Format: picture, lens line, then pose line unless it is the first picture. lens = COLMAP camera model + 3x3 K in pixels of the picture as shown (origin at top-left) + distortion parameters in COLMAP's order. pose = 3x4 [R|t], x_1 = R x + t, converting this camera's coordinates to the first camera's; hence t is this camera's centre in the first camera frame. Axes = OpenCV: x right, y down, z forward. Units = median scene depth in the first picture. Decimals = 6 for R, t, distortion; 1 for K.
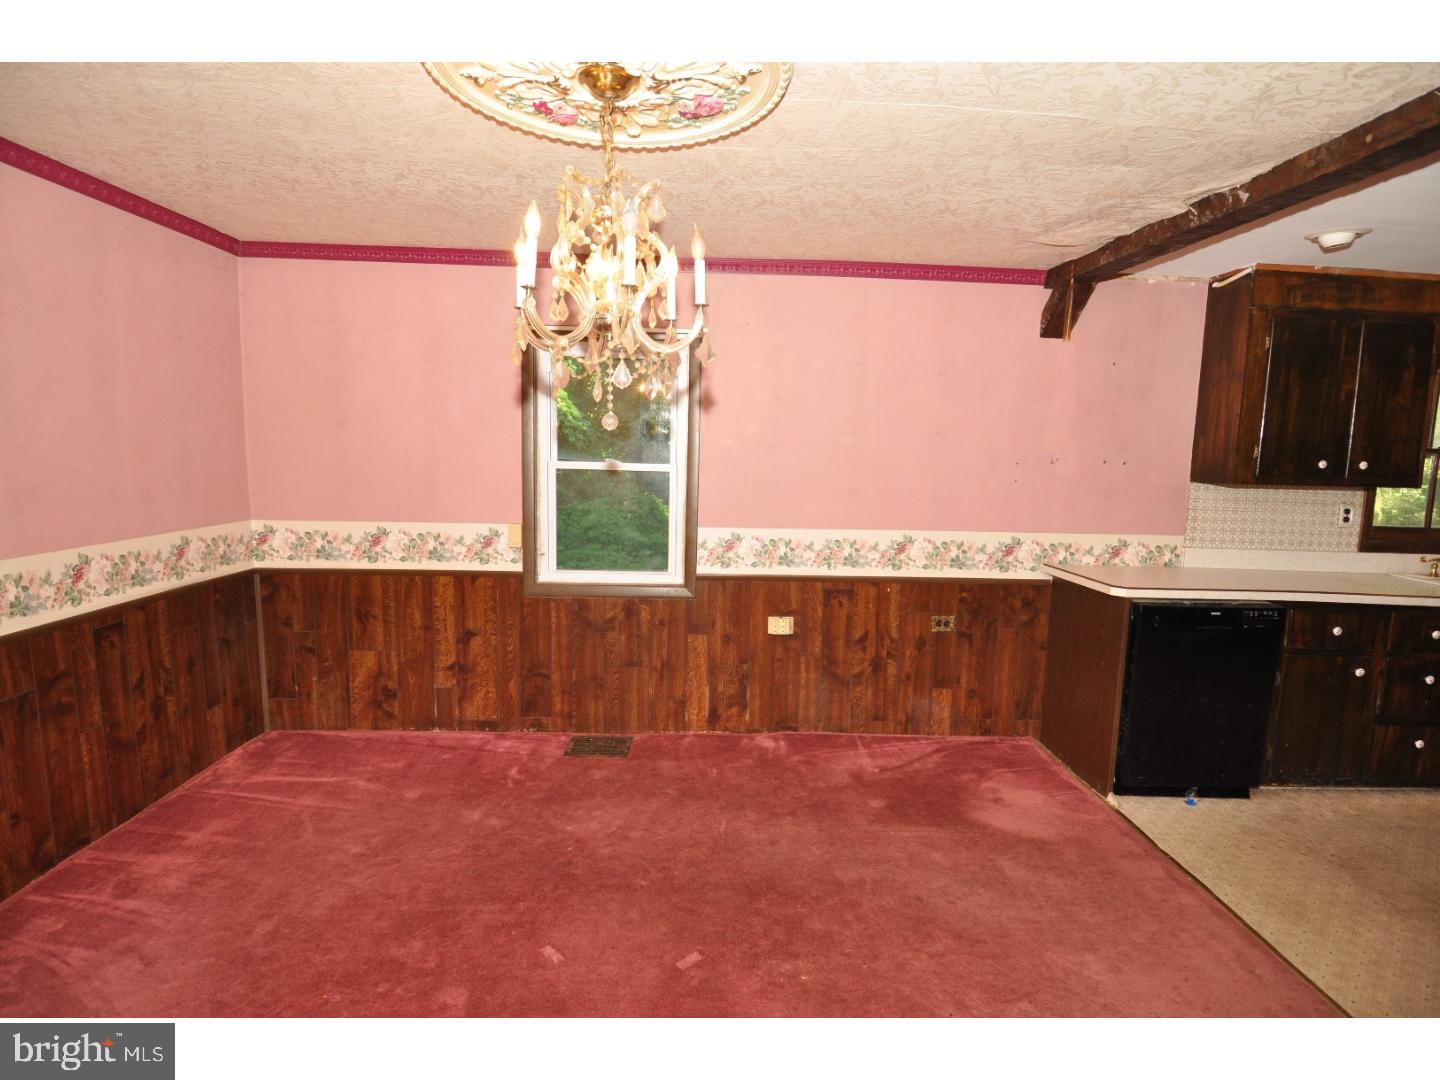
lens RADIAL K [[740.0, 0, 719.5], [0, 740.0, 546.2], [0, 0, 1]] dist [0.051611, -0.057453]
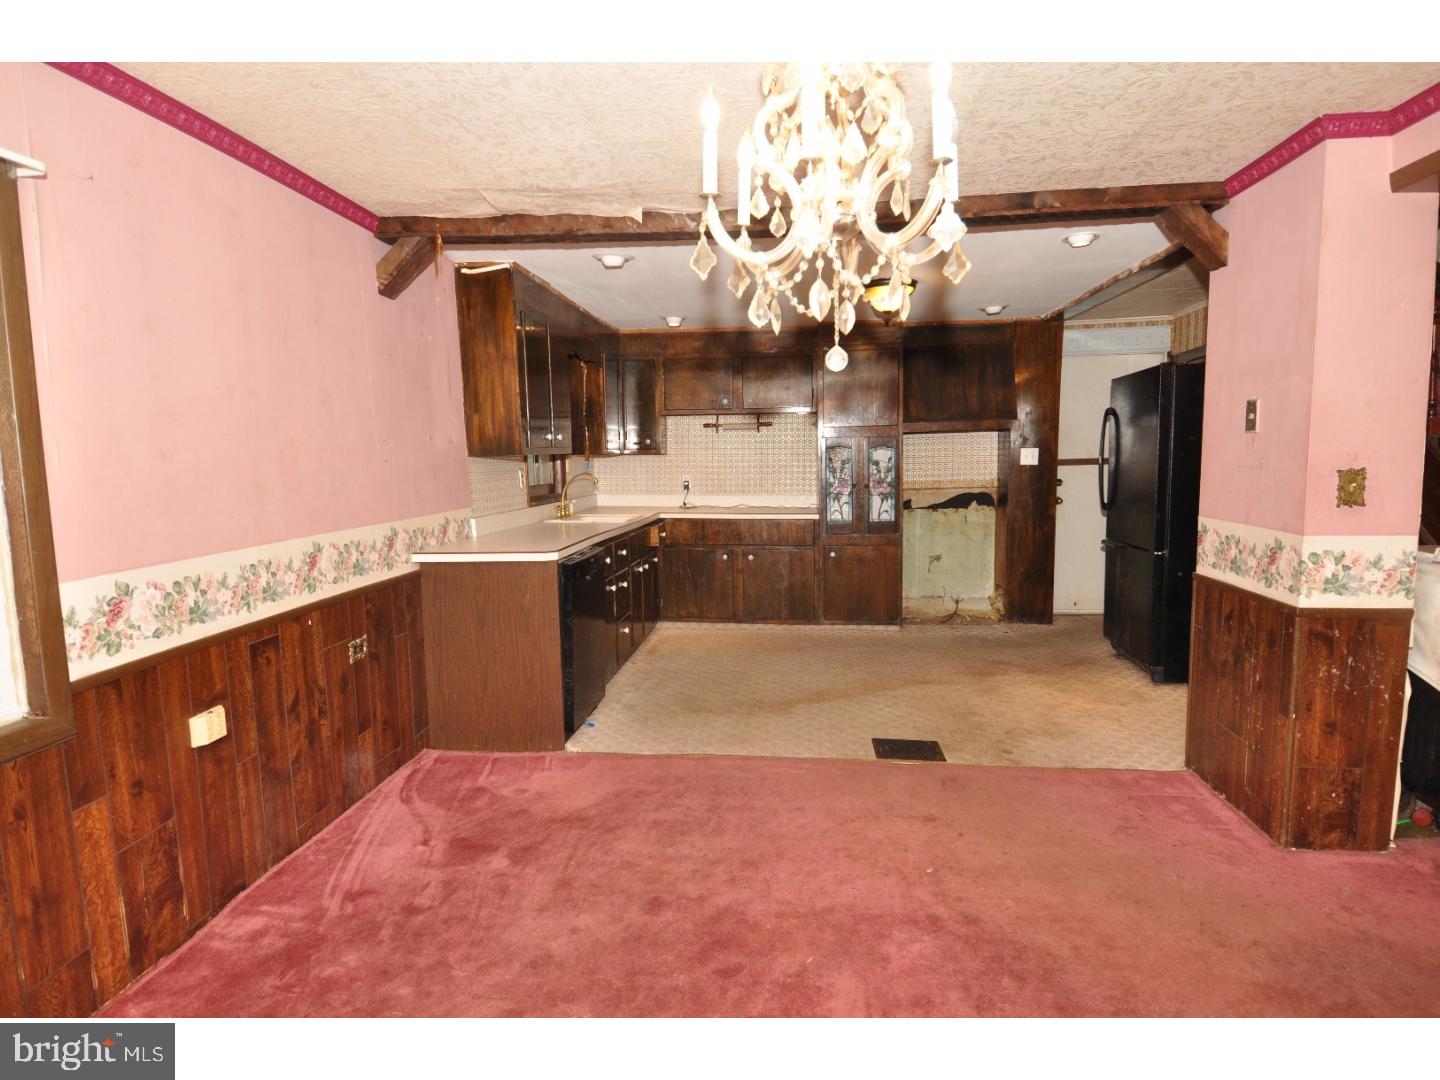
lens RADIAL K [[817.7, 0, 725.2], [0, 817.7, 546.9], [0, 0, 1]] dist [0.058741, -0.057238]
pose [[0.119074, -0.142315, 0.982633, -0.486009], [0.148893, 0.981043, 0.124042, -0.050213], [-0.981658, 0.131537, 0.138007, 0.498263]]
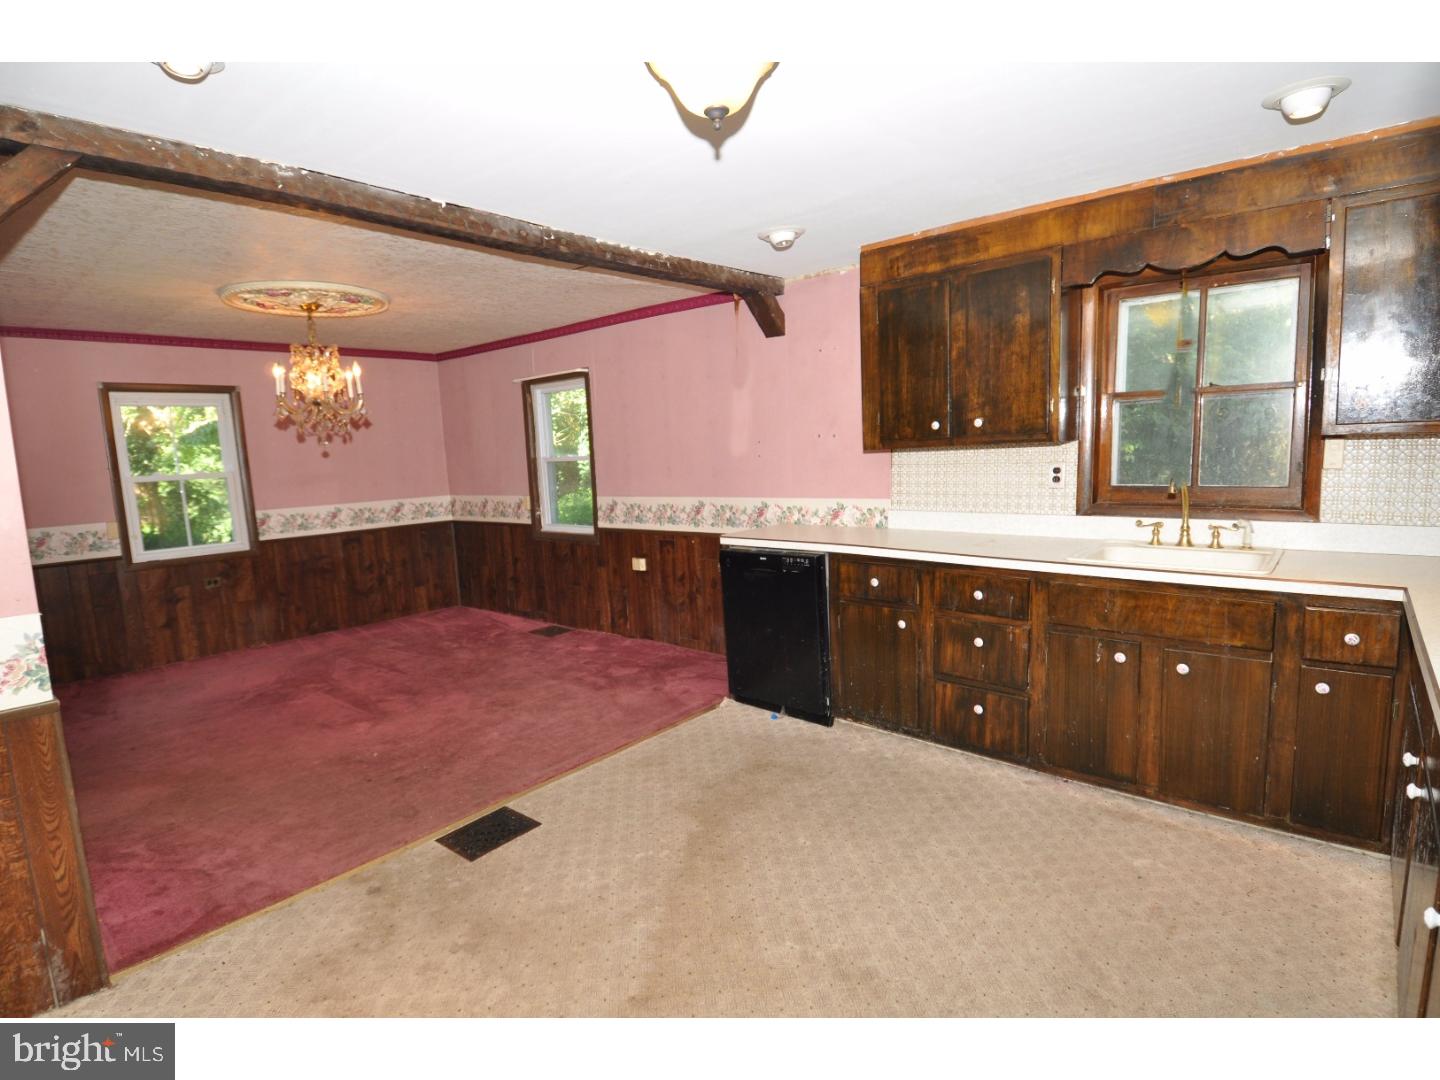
lens RADIAL K [[740.0, 0, 719.5], [0, 740.0, 546.2], [0, 0, 1]] dist [0.051611, -0.057453]
pose [[0.735301, 0.032793, -0.676947, 1.172355], [-0.024359, 0.999462, 0.021957, 0.036520], [0.677303, 0.000345, 0.735704, 0.048626]]
